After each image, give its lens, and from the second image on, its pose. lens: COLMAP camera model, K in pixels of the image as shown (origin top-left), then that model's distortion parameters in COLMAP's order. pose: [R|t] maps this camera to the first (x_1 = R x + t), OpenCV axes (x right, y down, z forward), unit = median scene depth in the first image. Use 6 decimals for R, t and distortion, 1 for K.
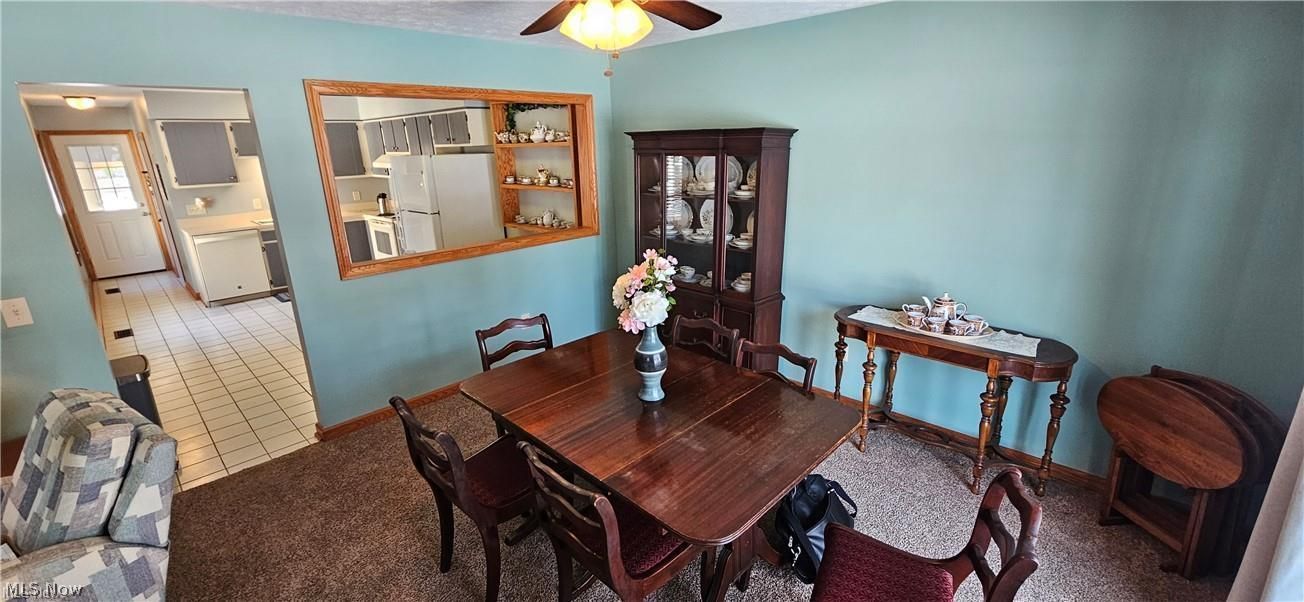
lens RADIAL K [[533.4, 0, 653.7], [0, 533.4, 297.6], [0, 0, 1]] dist [-0.003583, 0.000810]
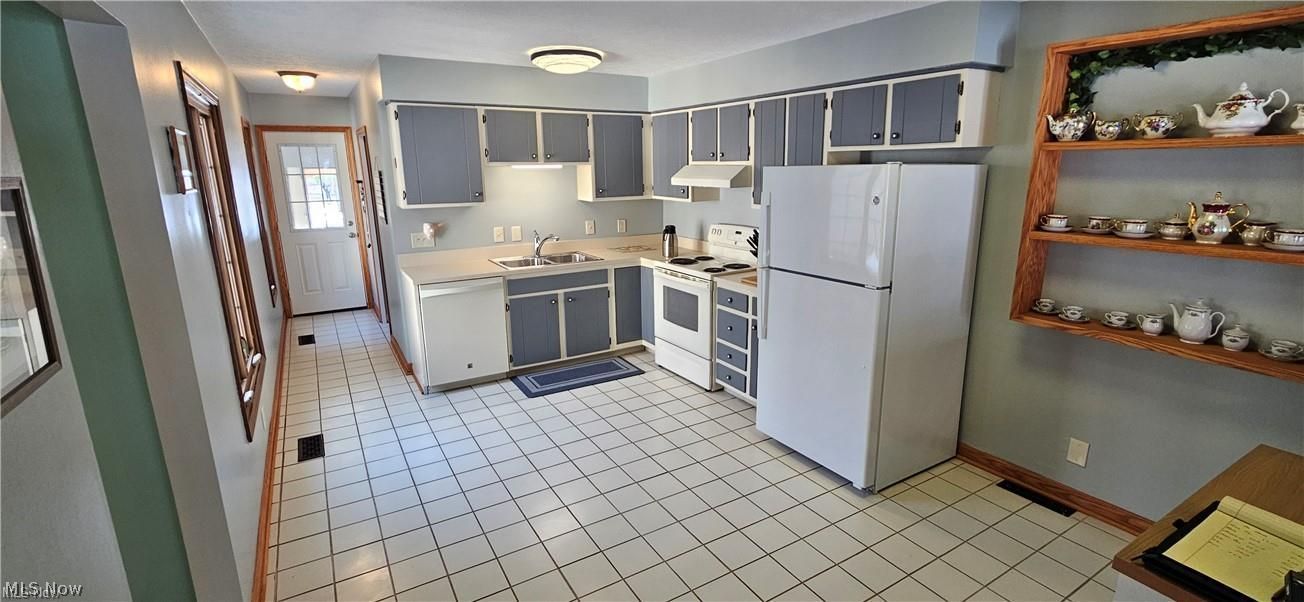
lens RADIAL K [[571.9, 0, 651.9], [0, 571.9, 301.5], [0, 0, 1]] dist [0.001810, 0.000036]
pose [[0.964279, 0.080702, -0.252297, -0.395314], [-0.092266, 0.995143, -0.034323, -0.090405], [0.248302, 0.056375, 0.967041, 0.383659]]
